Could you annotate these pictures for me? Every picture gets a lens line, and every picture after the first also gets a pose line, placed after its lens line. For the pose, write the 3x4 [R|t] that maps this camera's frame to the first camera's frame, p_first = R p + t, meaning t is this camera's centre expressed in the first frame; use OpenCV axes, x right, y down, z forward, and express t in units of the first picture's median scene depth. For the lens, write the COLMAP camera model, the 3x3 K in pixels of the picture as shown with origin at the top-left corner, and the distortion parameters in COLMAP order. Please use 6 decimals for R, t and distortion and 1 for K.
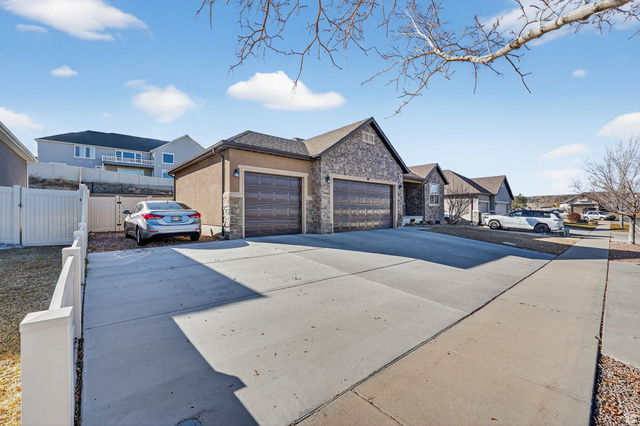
lens RADIAL K [[263.3, 0, 319.8], [0, 263.3, 215.5], [0, 0, 1]] dist [-0.002703, -0.000450]
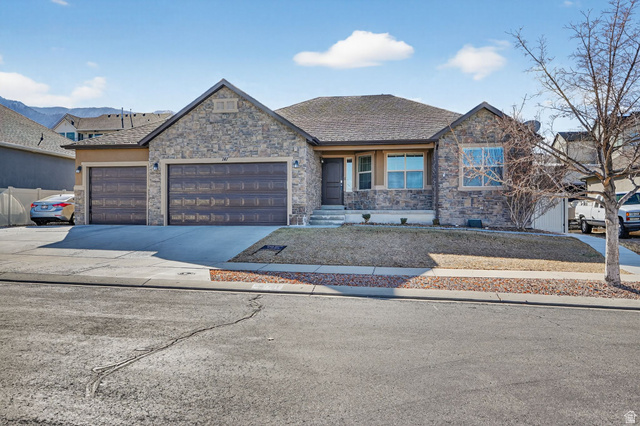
lens RADIAL K [[263.3, 0, 319.8], [0, 263.3, 215.5], [0, 0, 1]] dist [-0.002703, -0.000450]
pose [[0.685208, 0.012935, -0.728232, 0.975088], [-0.014498, 0.999886, 0.004119, 0.020015], [0.728203, 0.007736, 0.685318, 0.704778]]
